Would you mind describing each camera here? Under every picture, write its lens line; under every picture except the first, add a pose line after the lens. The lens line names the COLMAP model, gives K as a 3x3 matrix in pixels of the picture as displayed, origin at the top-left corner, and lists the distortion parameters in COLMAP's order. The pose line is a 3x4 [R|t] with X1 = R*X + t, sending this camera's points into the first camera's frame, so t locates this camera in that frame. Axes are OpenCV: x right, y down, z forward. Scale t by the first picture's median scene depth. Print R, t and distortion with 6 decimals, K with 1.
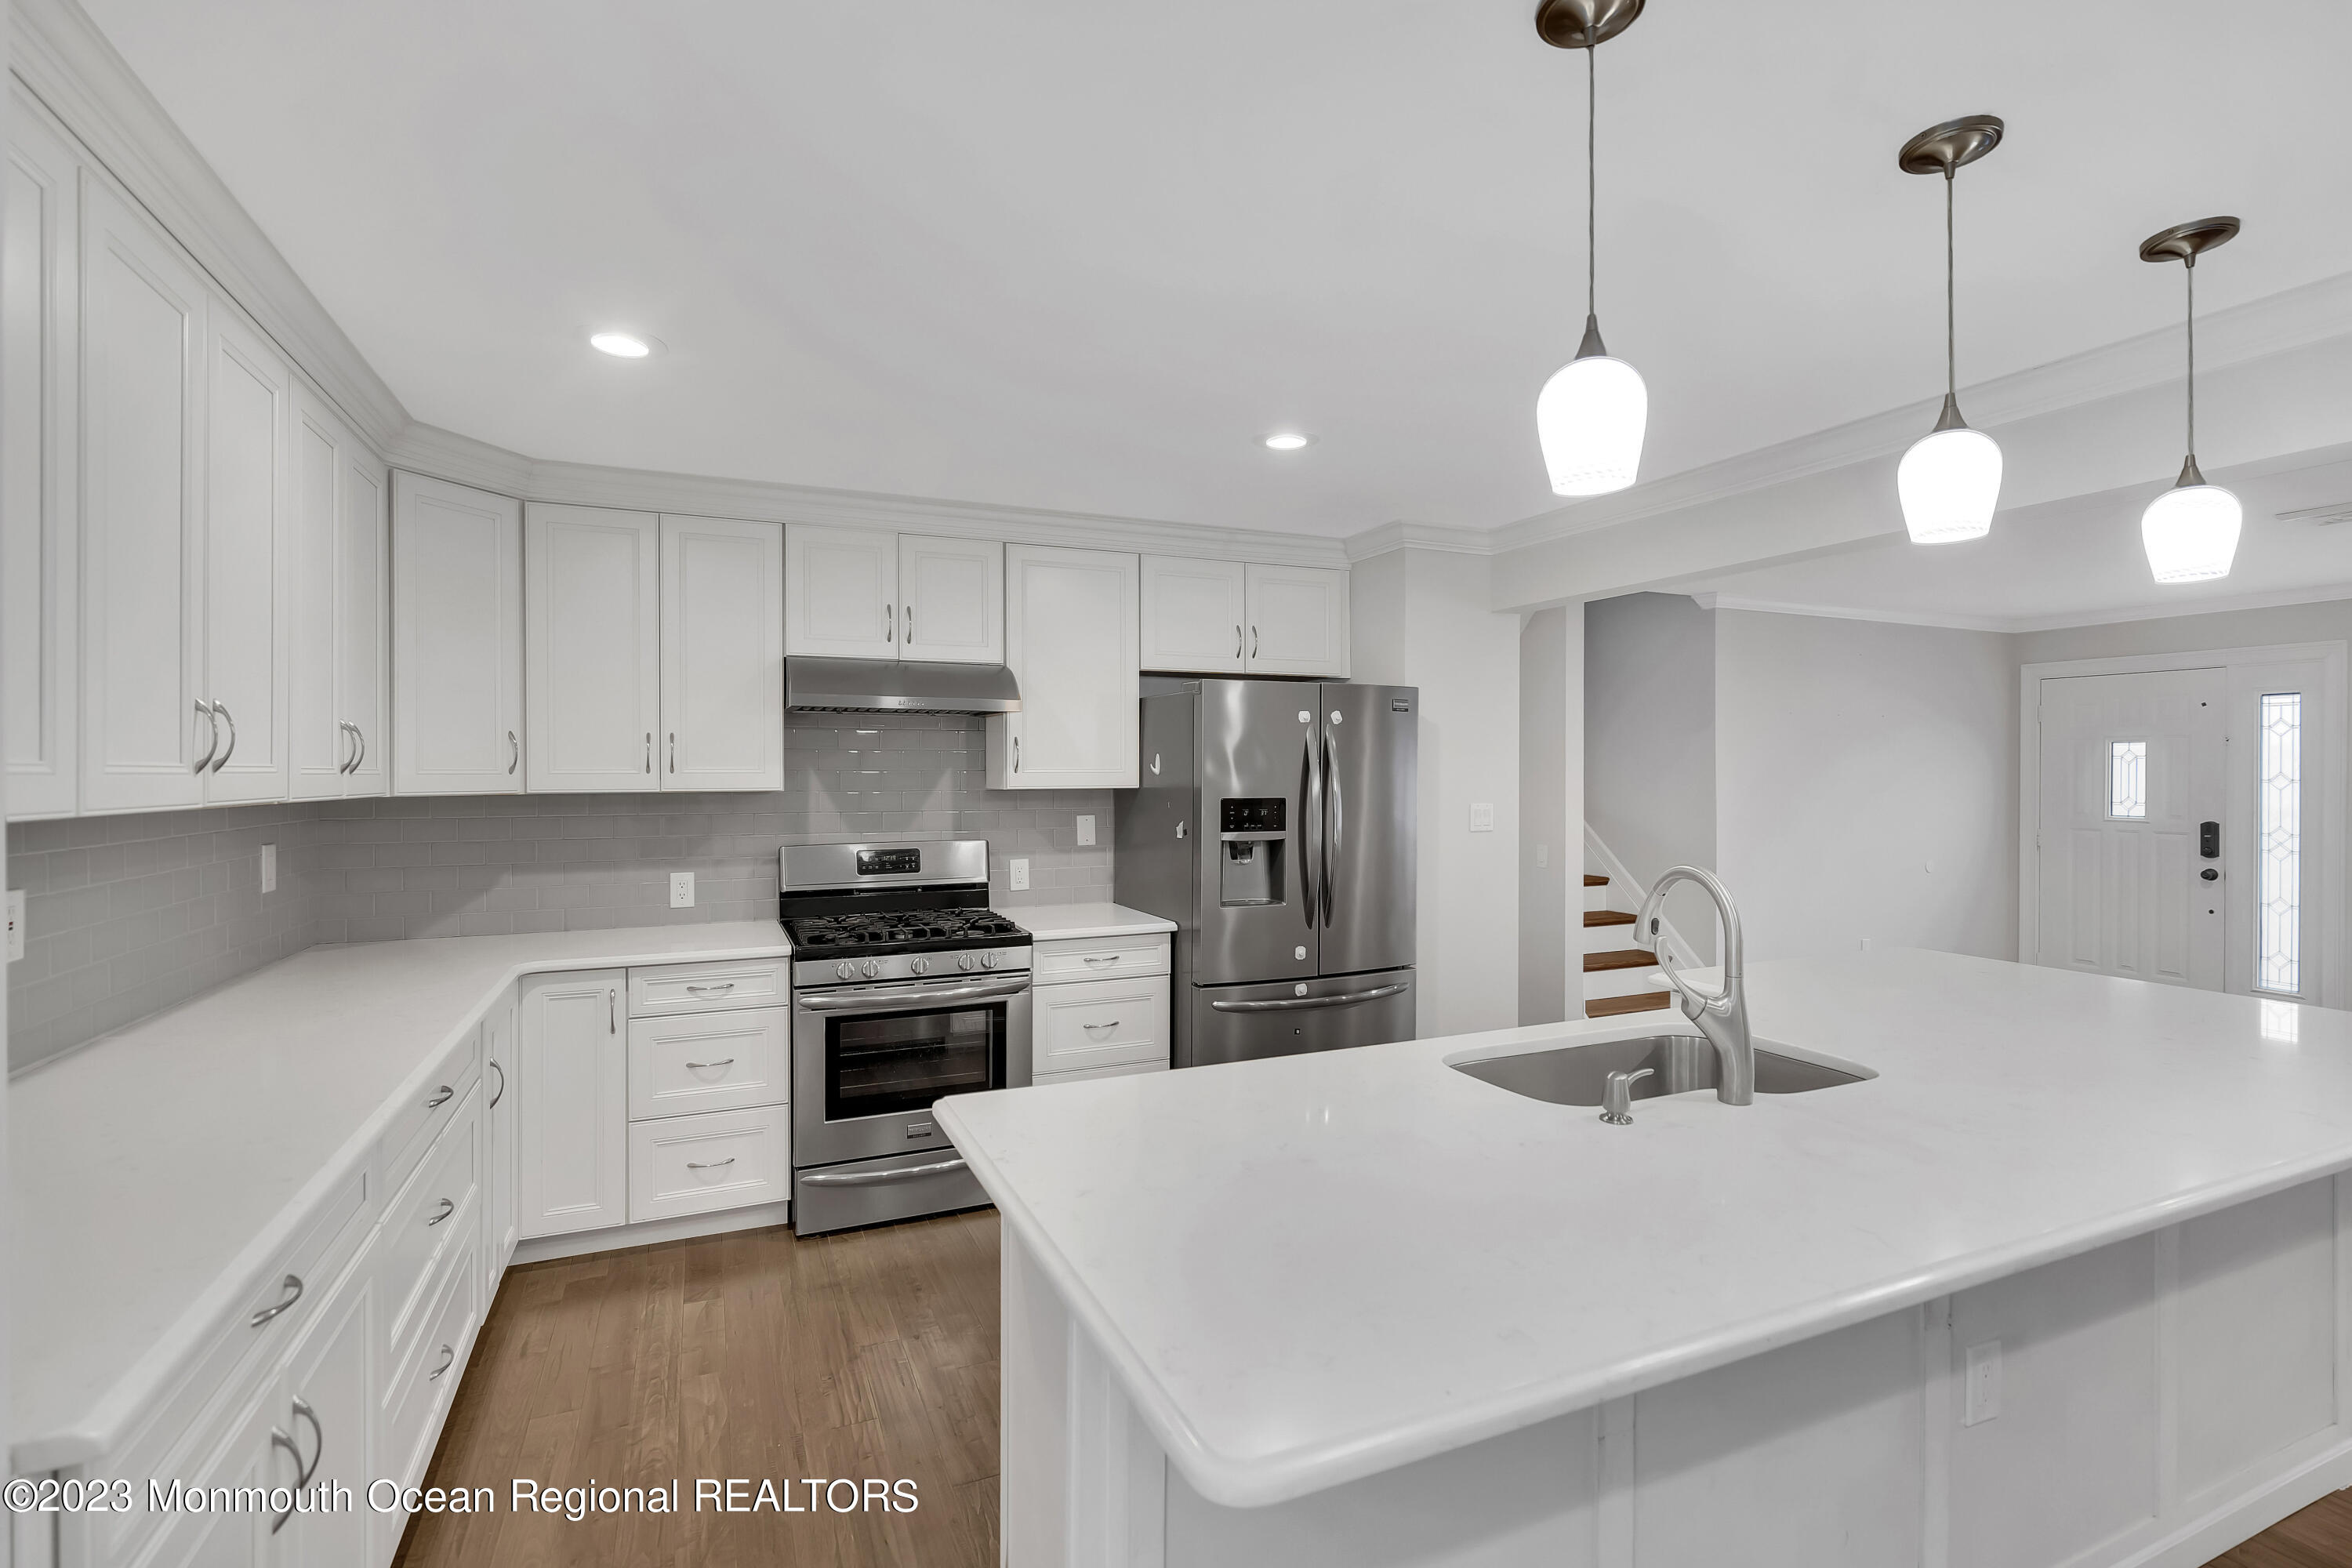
lens RADIAL K [[1071.2, 0, 1161.1], [0, 1071.2, 781.1], [0, 0, 1]] dist [-0.009243, 0.003324]
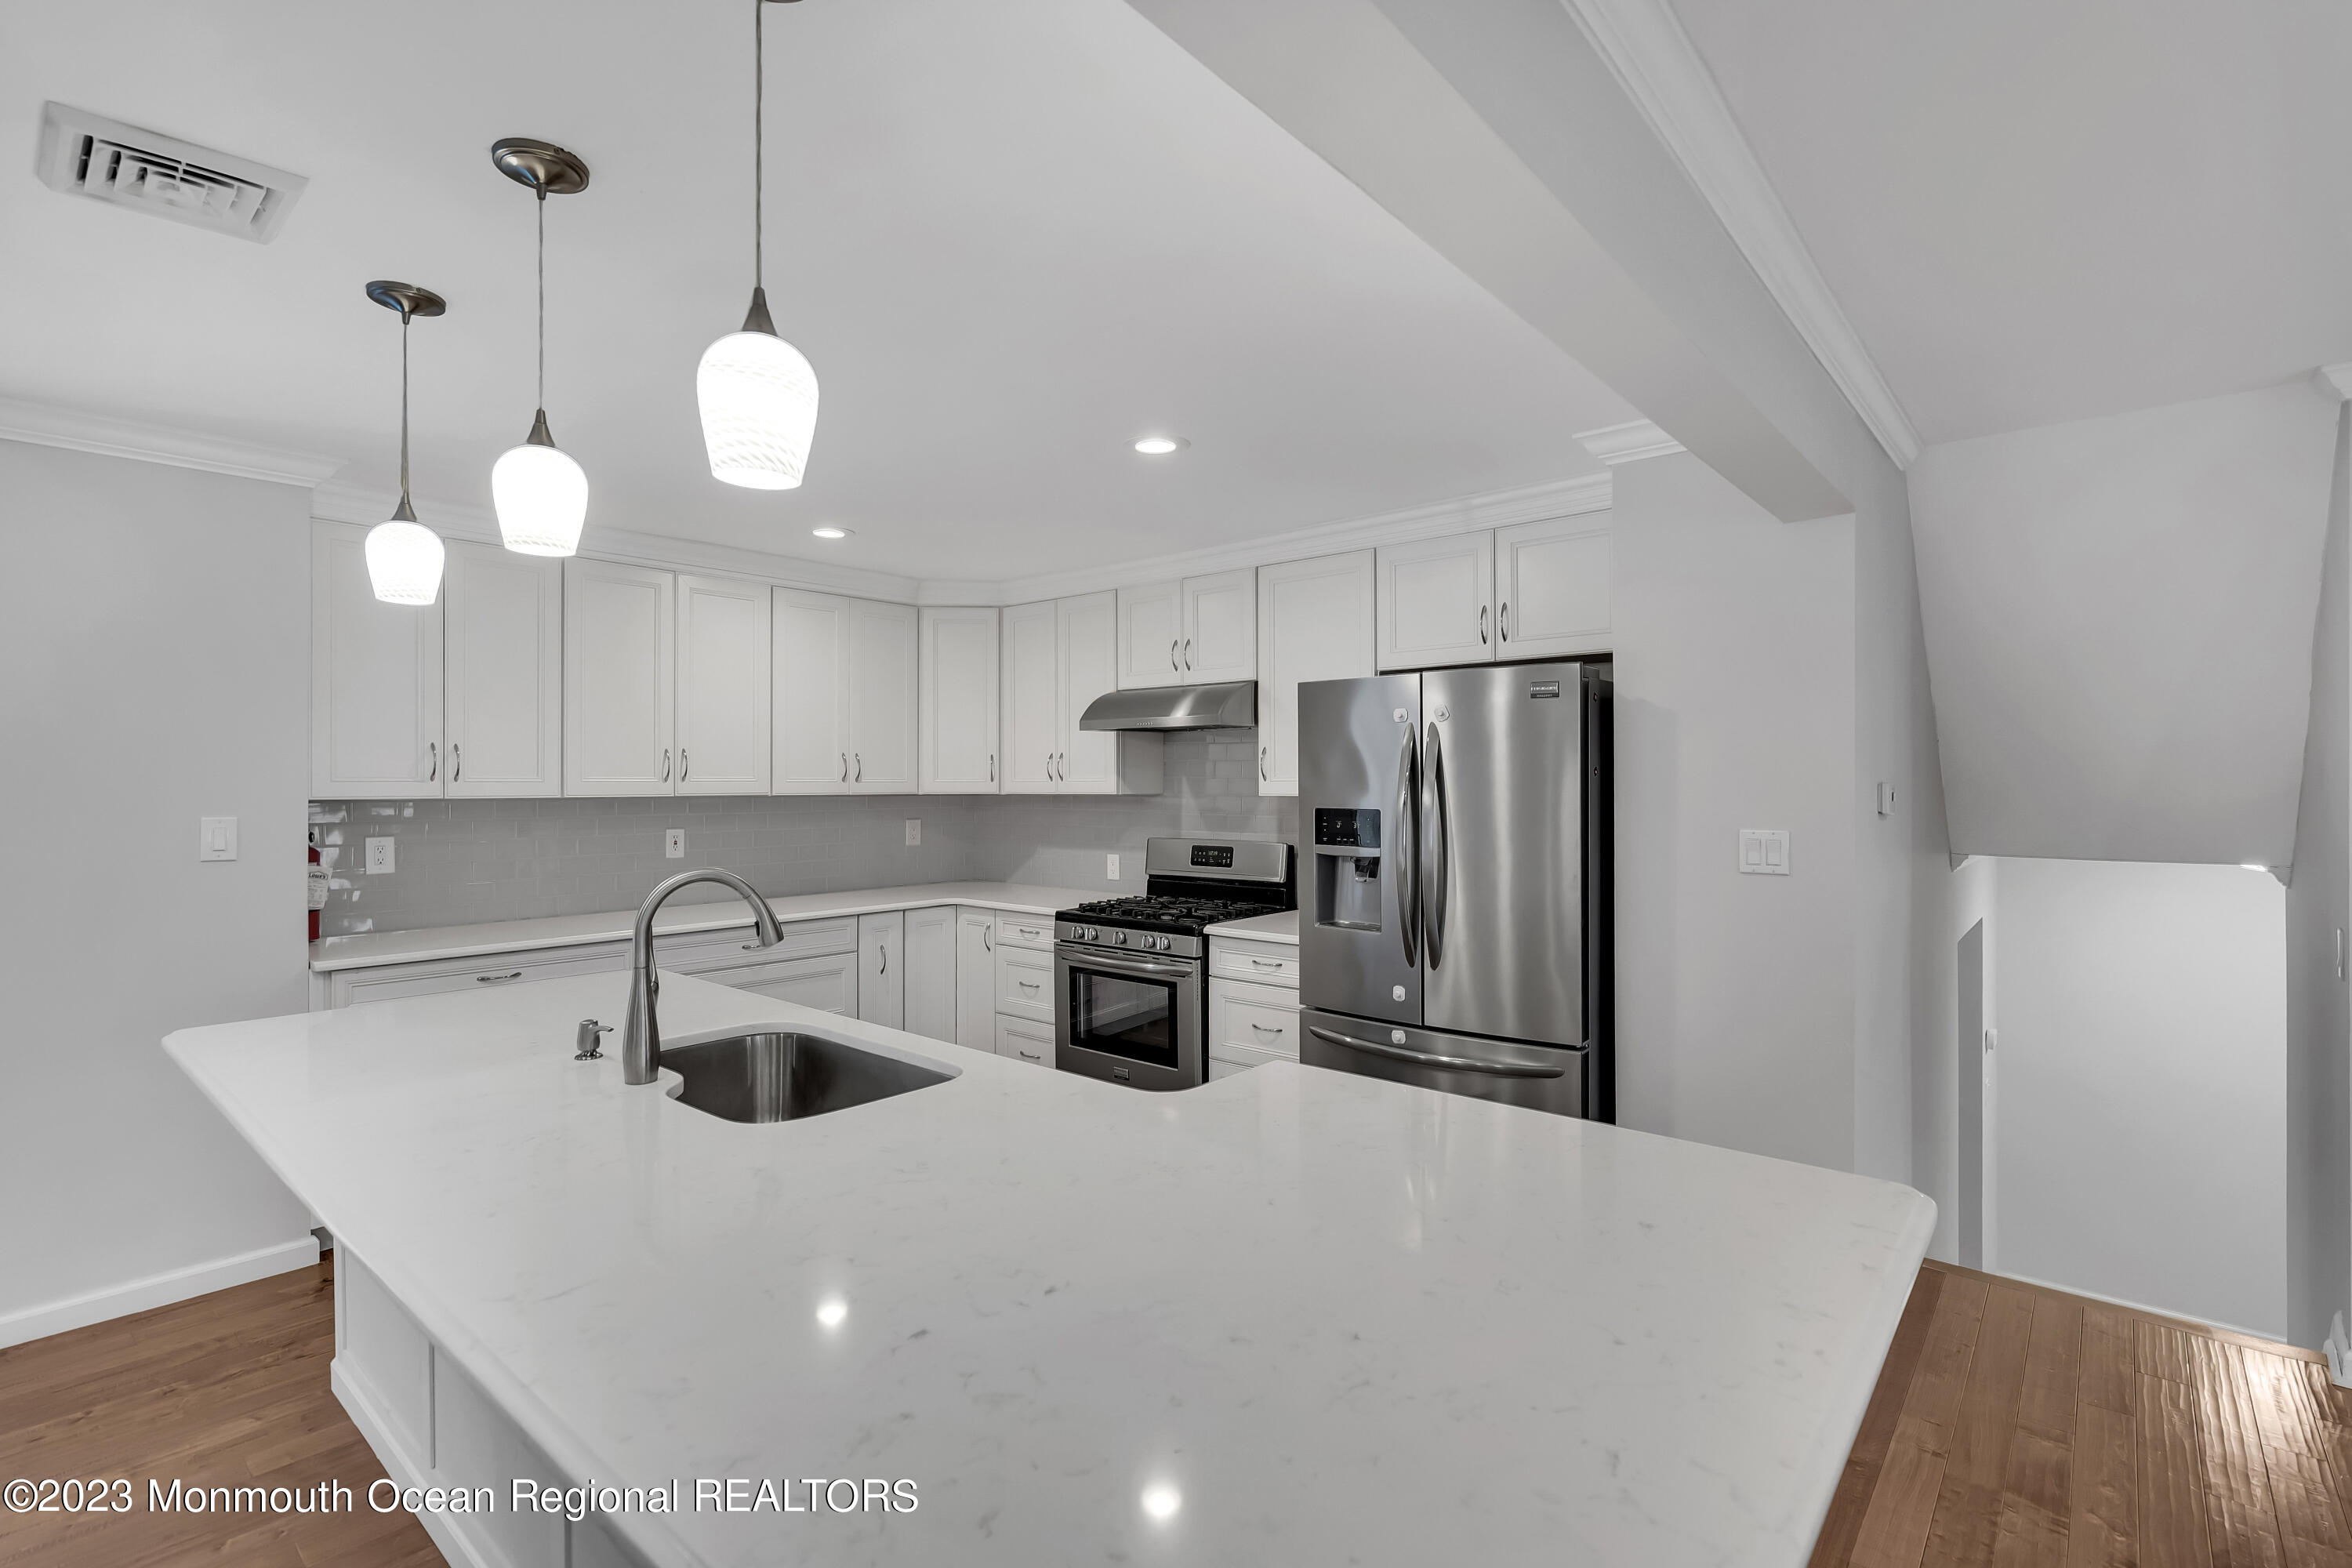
lens RADIAL K [[1071.2, 0, 1182.9], [0, 1071.2, 783.7], [0, 0, 1]] dist [-0.009243, 0.003324]
pose [[0.442887, 0.002706, -0.896573, 0.788833], [-0.008360, 0.999964, -0.001111, -0.003036], [0.896539, 0.007988, 0.442894, 0.455905]]
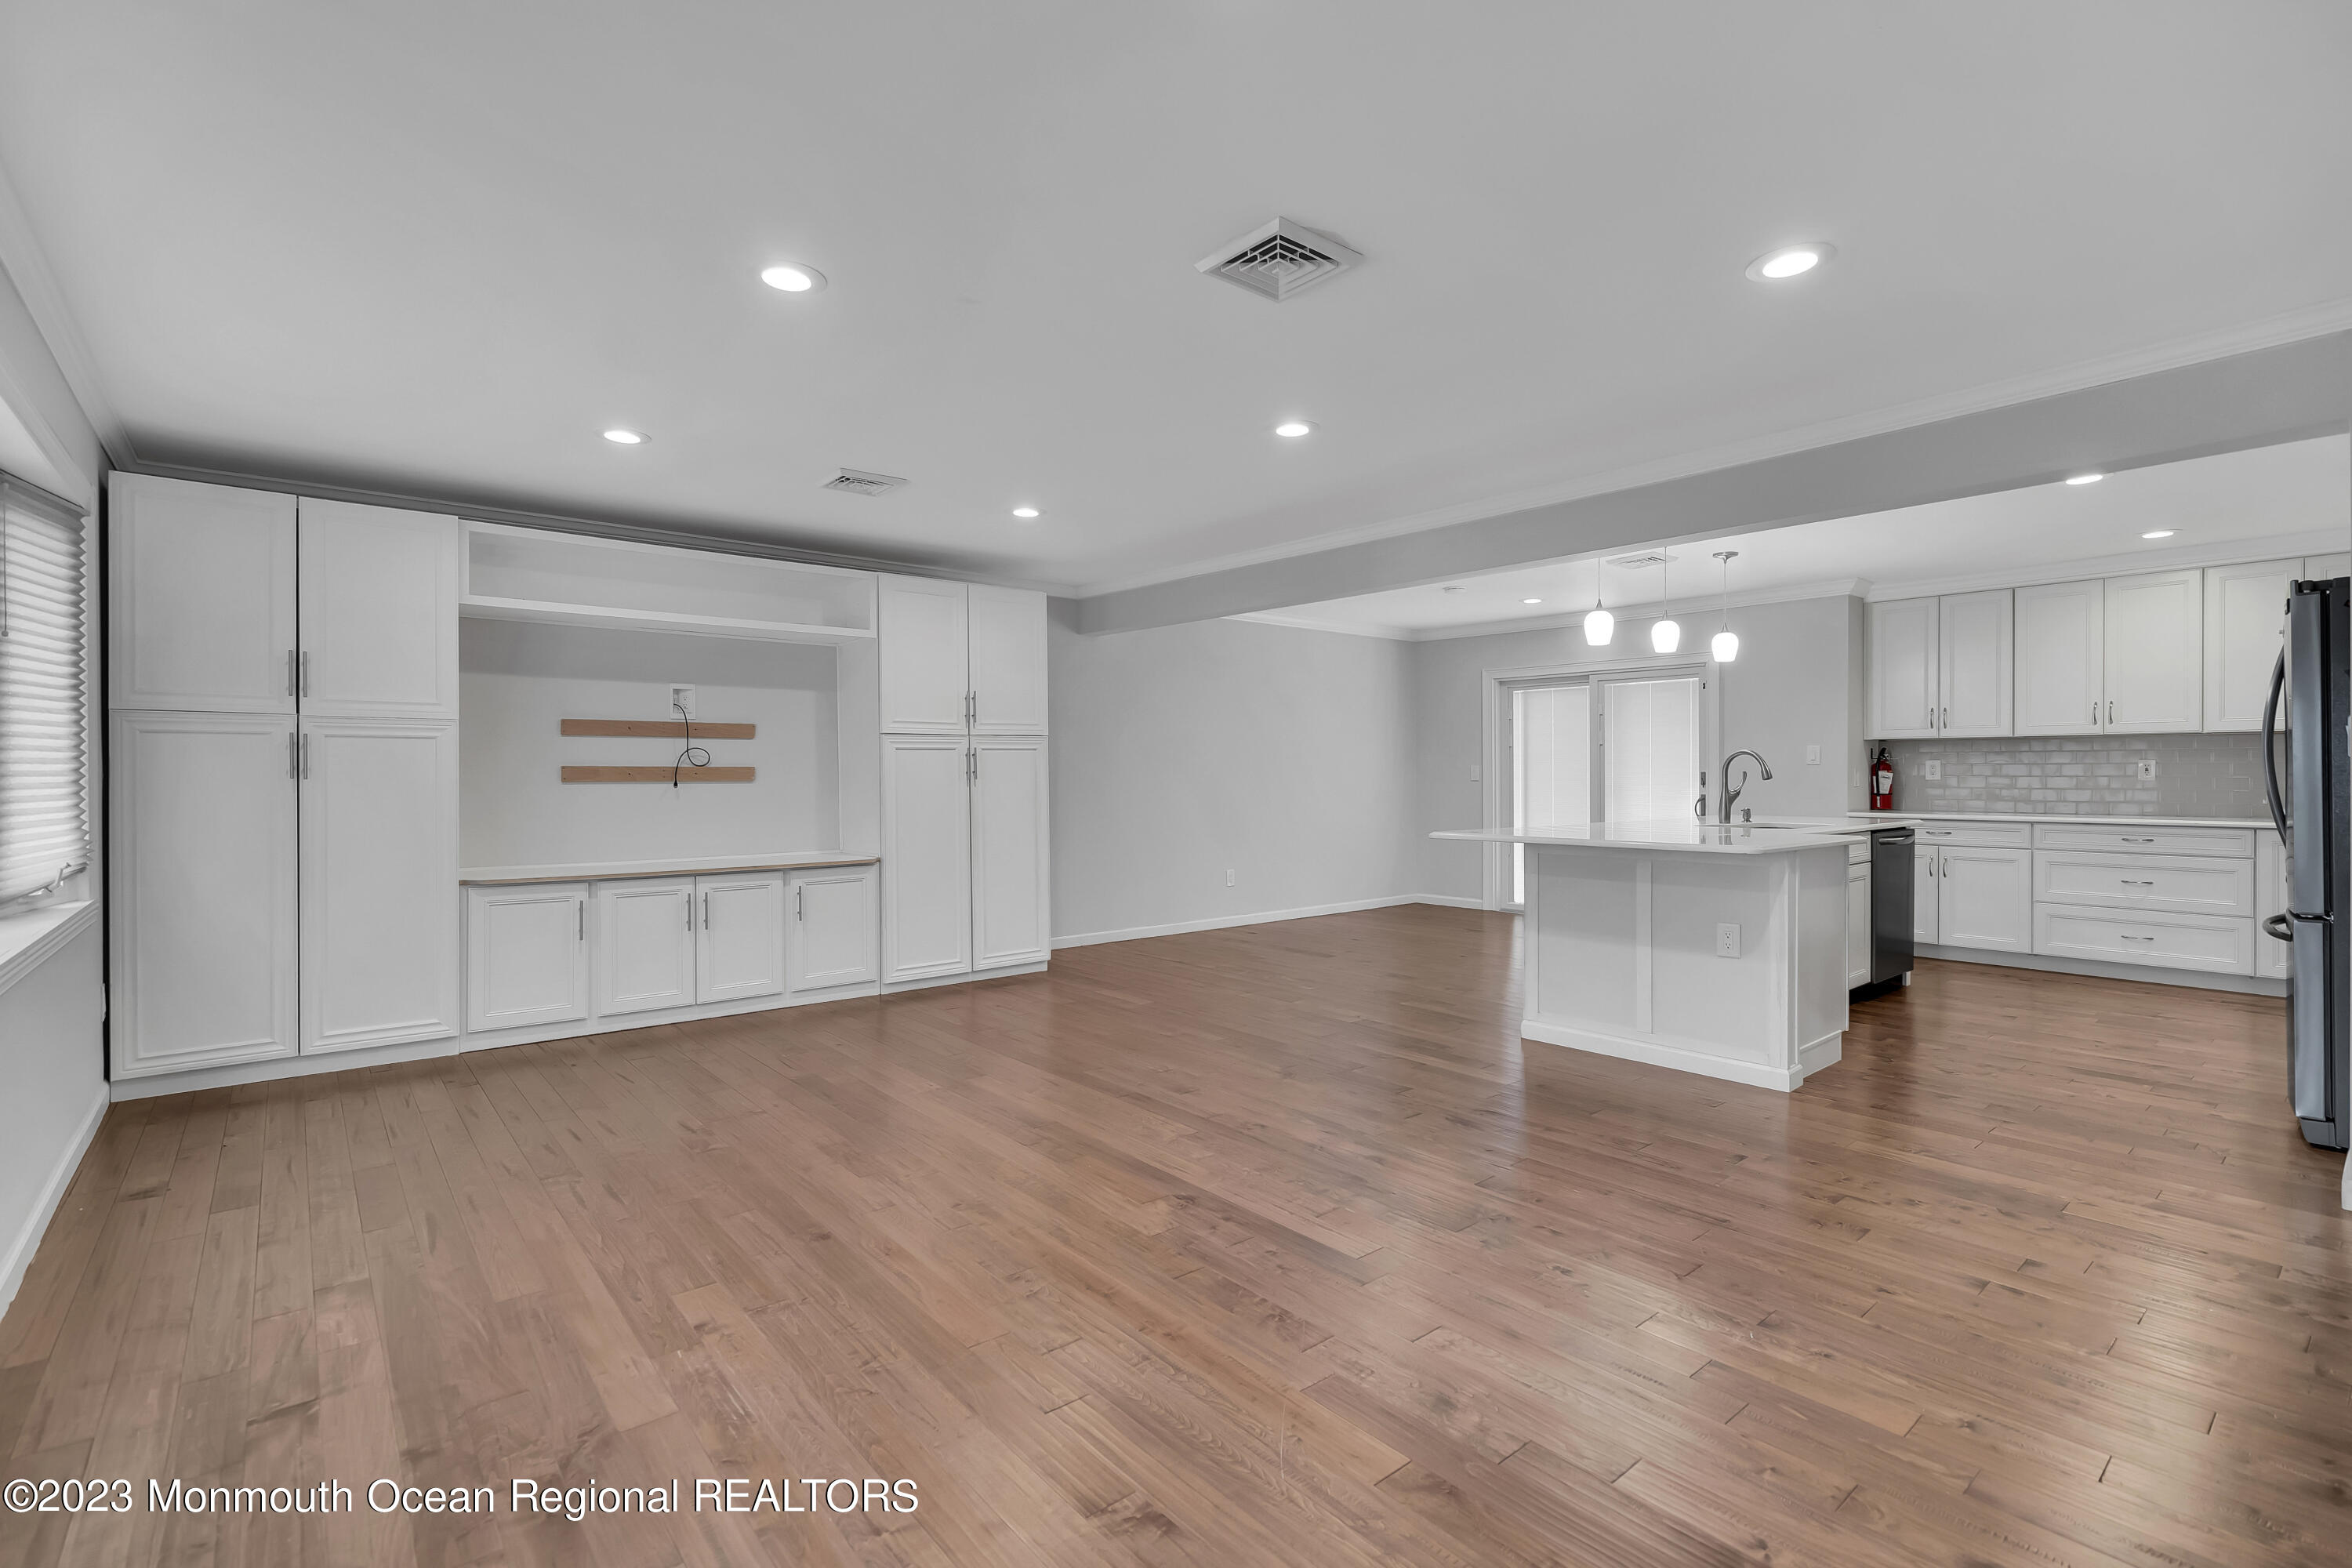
lens RADIAL K [[1071.2, 0, 1162.5], [0, 1071.2, 777.5], [0, 0, 1]] dist [-0.009243, 0.003324]
pose [[-0.958361, 0.003467, -0.285538, 1.366664], [-0.000352, 0.999911, 0.013323, 0.057182], [0.285559, 0.012869, -0.958275, 1.594121]]
